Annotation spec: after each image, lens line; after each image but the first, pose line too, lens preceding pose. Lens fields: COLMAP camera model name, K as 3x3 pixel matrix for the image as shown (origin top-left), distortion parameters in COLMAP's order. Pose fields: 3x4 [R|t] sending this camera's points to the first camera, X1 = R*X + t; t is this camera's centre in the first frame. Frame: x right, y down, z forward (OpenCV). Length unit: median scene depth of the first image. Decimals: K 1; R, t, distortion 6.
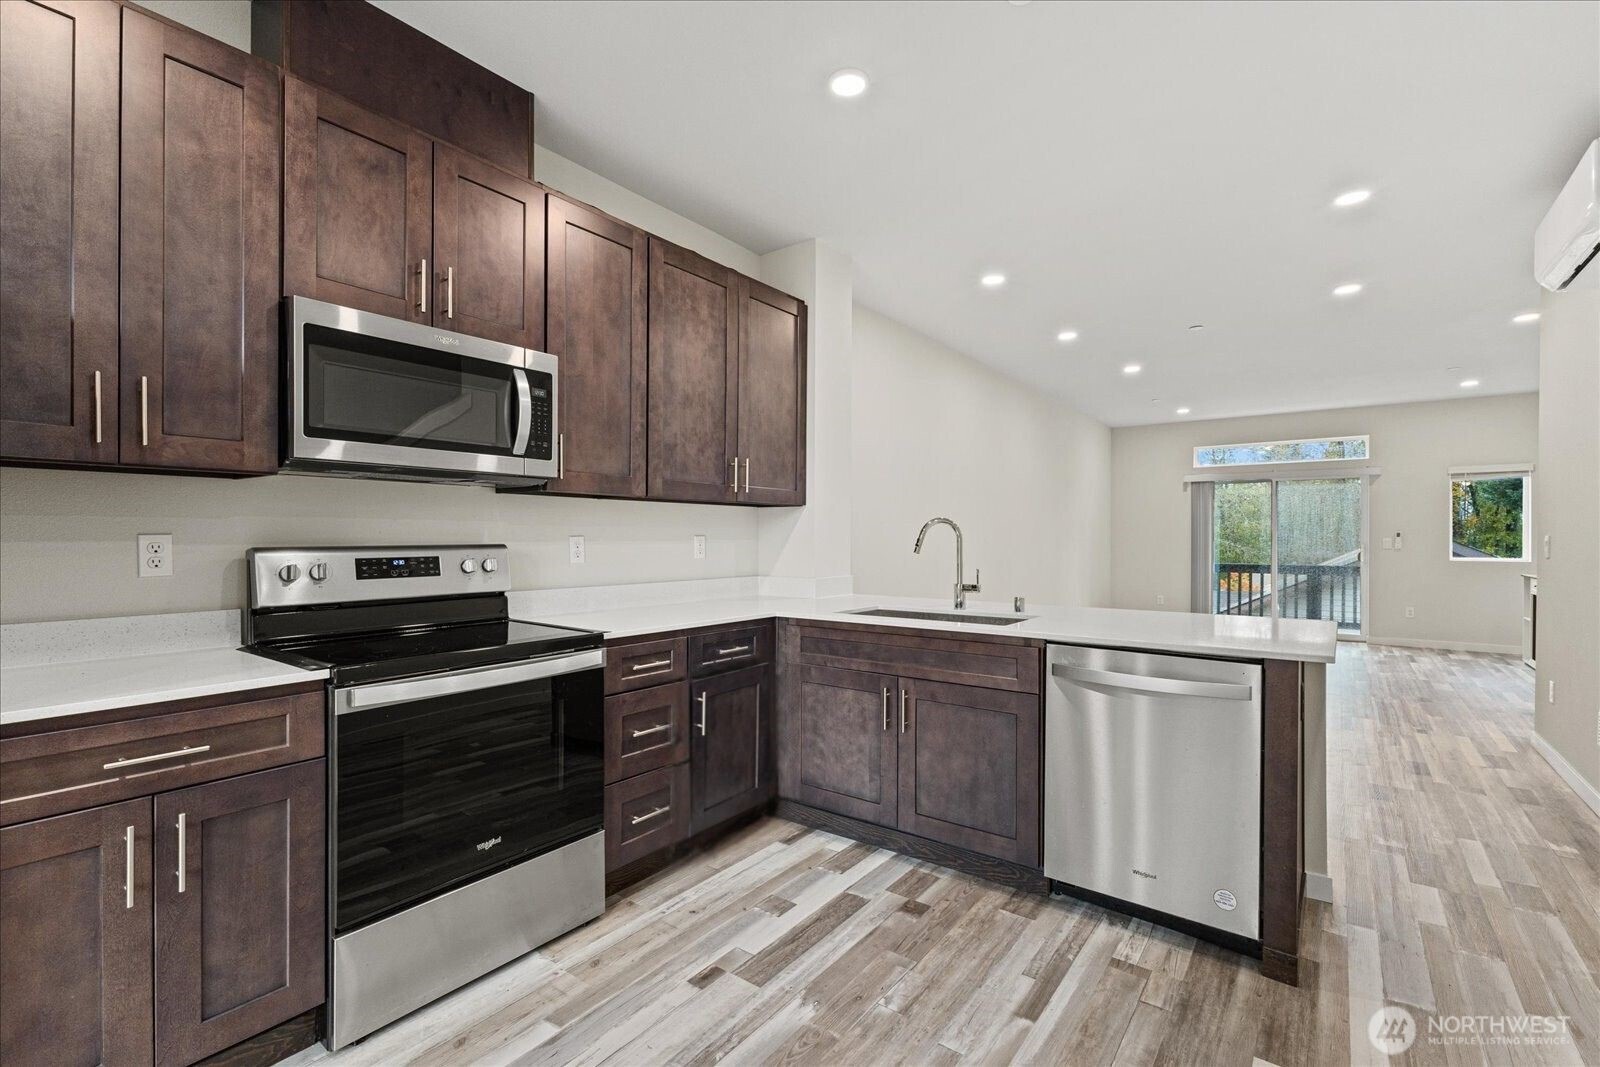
lens RADIAL K [[727.5, 0, 791.2], [0, 727.5, 535.6], [0, 0, 1]] dist [-0.002491, -0.001075]
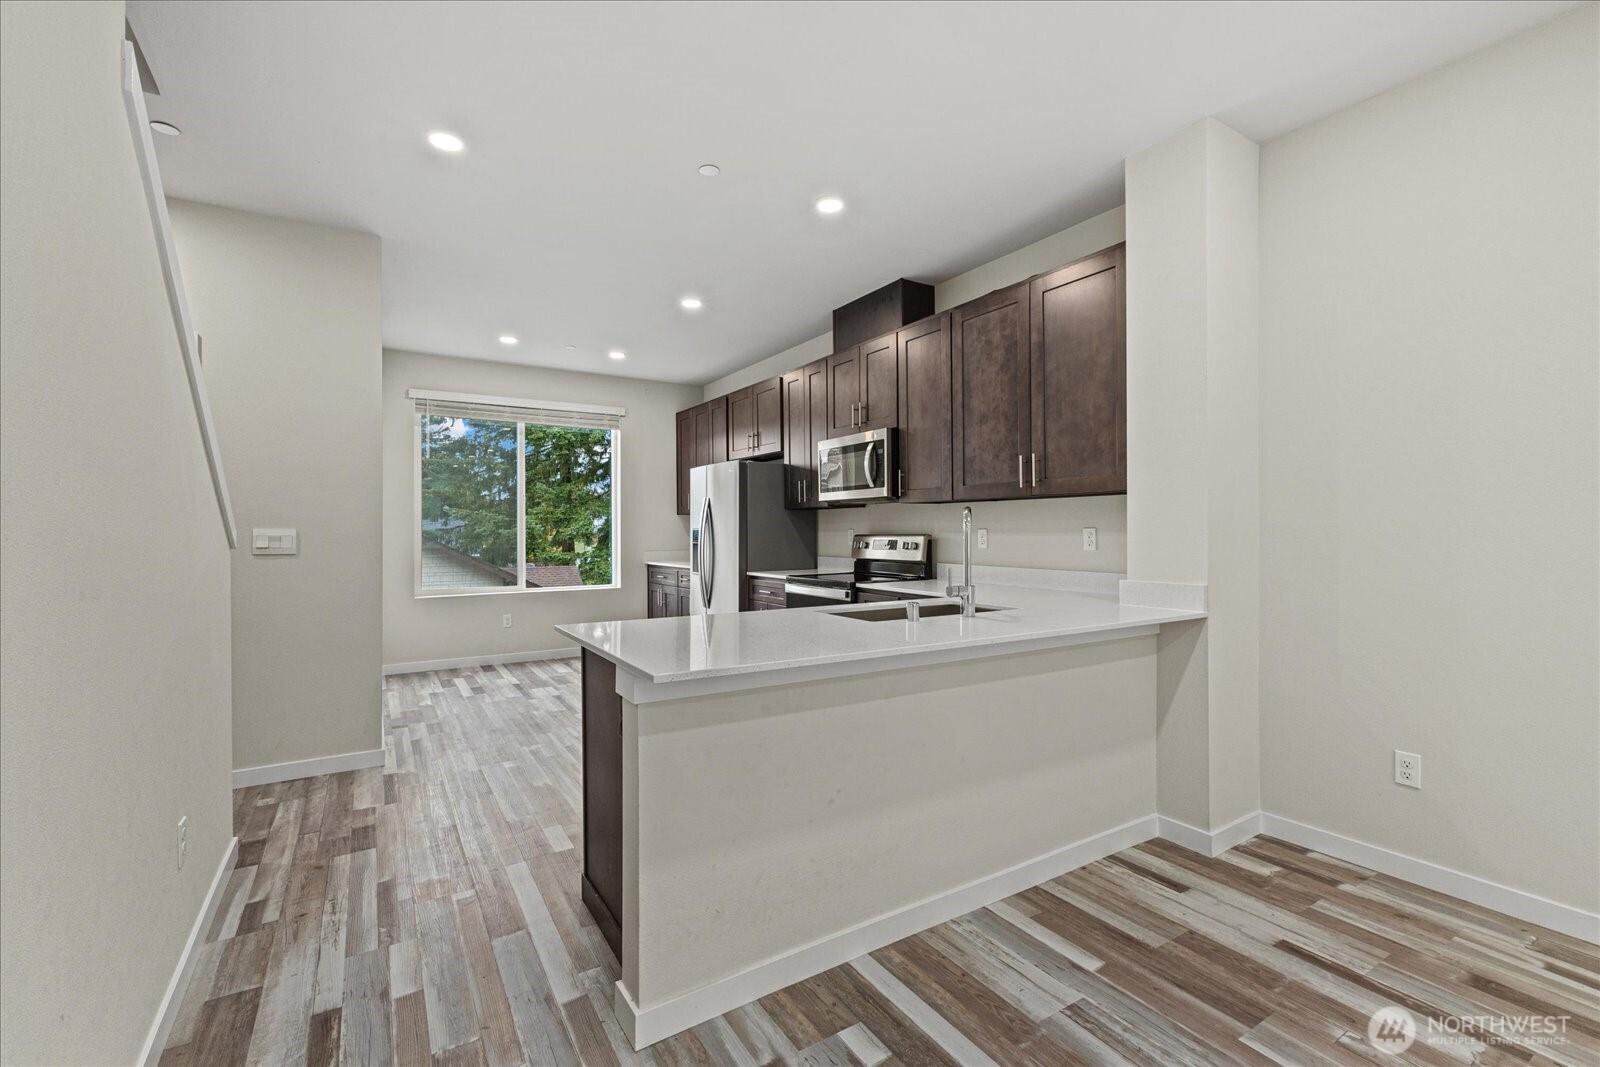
lens RADIAL K [[686.6, 0, 791.9], [0, 686.6, 525.9], [0, 0, 1]] dist [-0.000306, -0.000325]
pose [[-0.377081, -0.004949, -0.926167, 1.390643], [0.005158, 0.999959, -0.007444, 0.003281], [0.926166, -0.007584, -0.377040, 1.499437]]
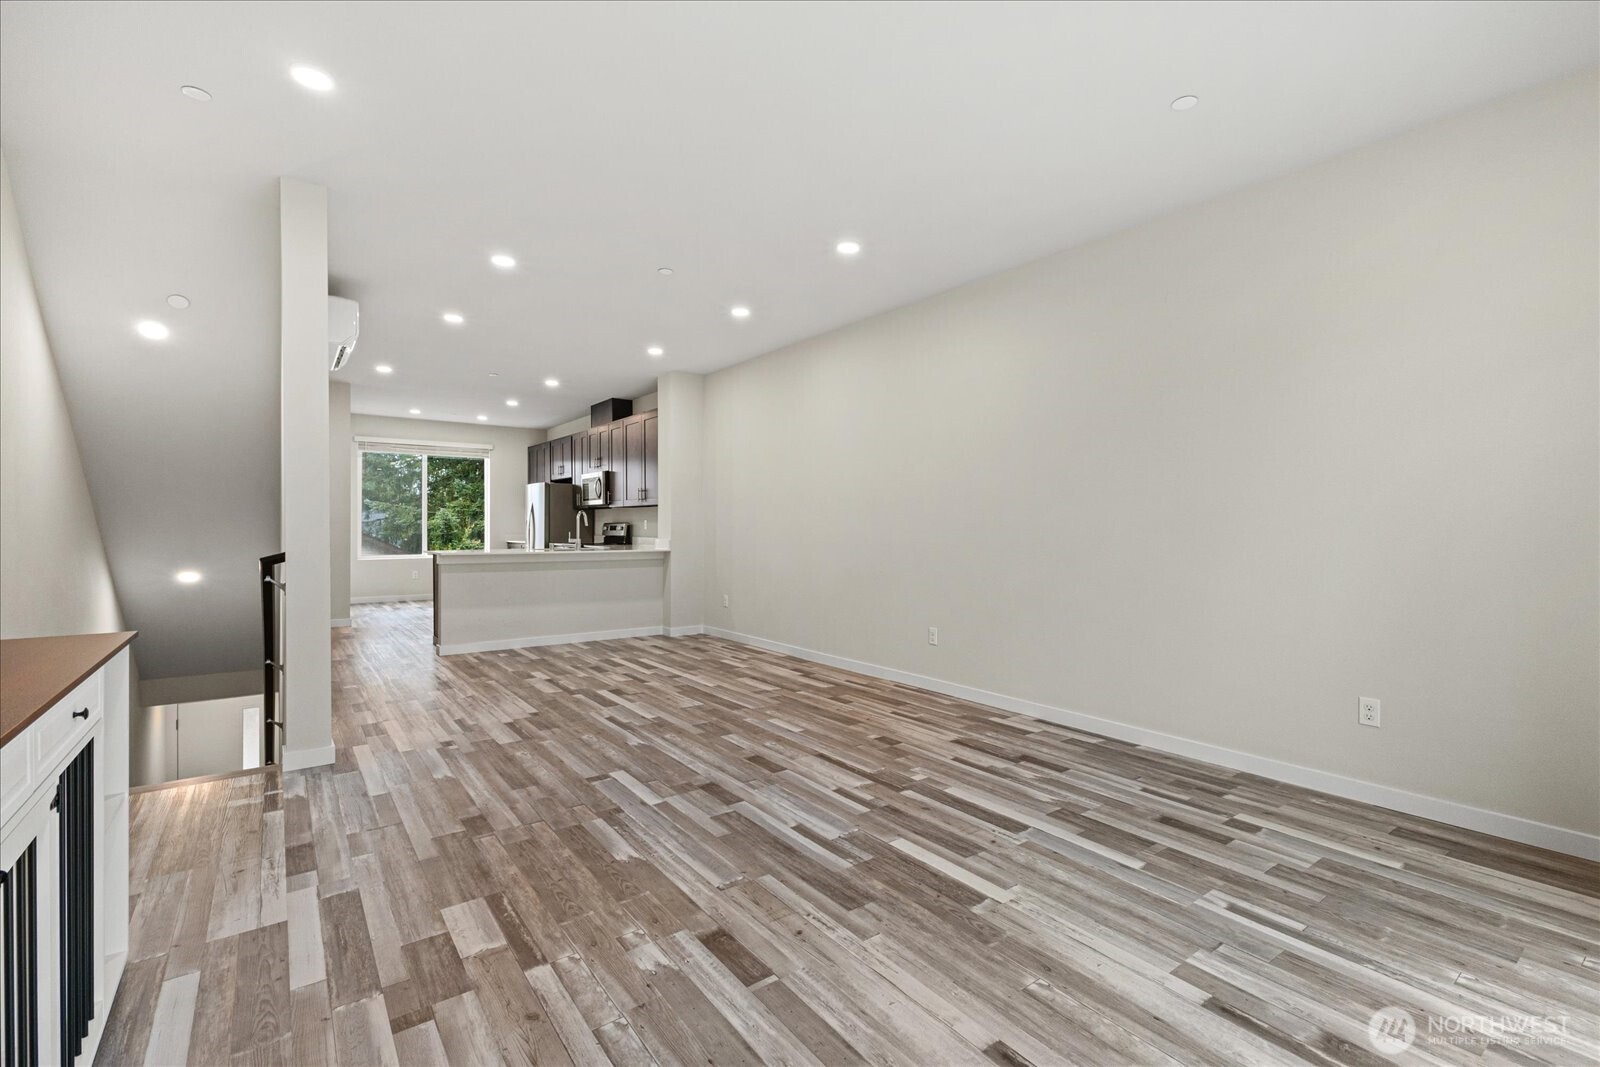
lens RADIAL K [[686.6, 0, 791.9], [0, 686.6, 525.9], [0, 0, 1]] dist [-0.000306, -0.000325]
pose [[-0.291110, -0.001268, -0.956689, 2.876301], [-0.001638, 0.999998, -0.000827, 0.033771], [0.956688, 0.001326, -0.291112, 3.092625]]
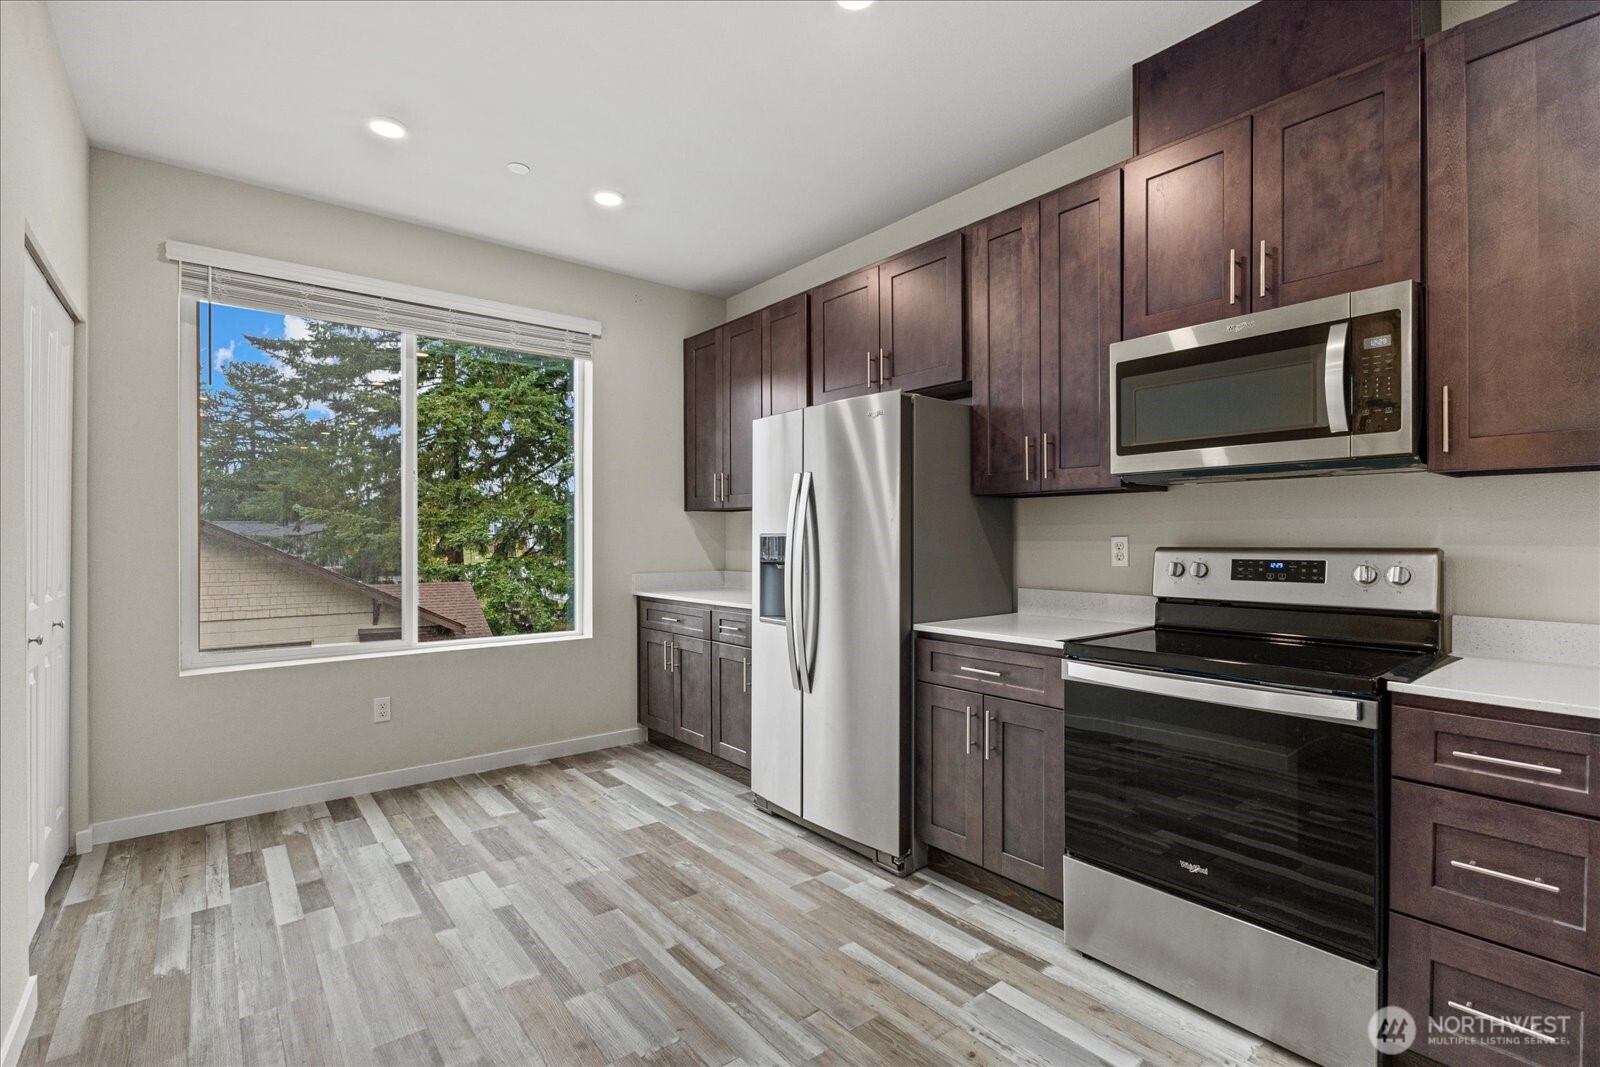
lens RADIAL K [[727.5, 0, 791.2], [0, 727.5, 535.6], [0, 0, 1]] dist [-0.002491, -0.001075]
pose [[-0.259592, -0.002480, -0.965715, 0.532820], [0.002593, 0.999991, -0.003265, -0.000167], [0.965715, -0.003352, -0.259583, 0.640272]]
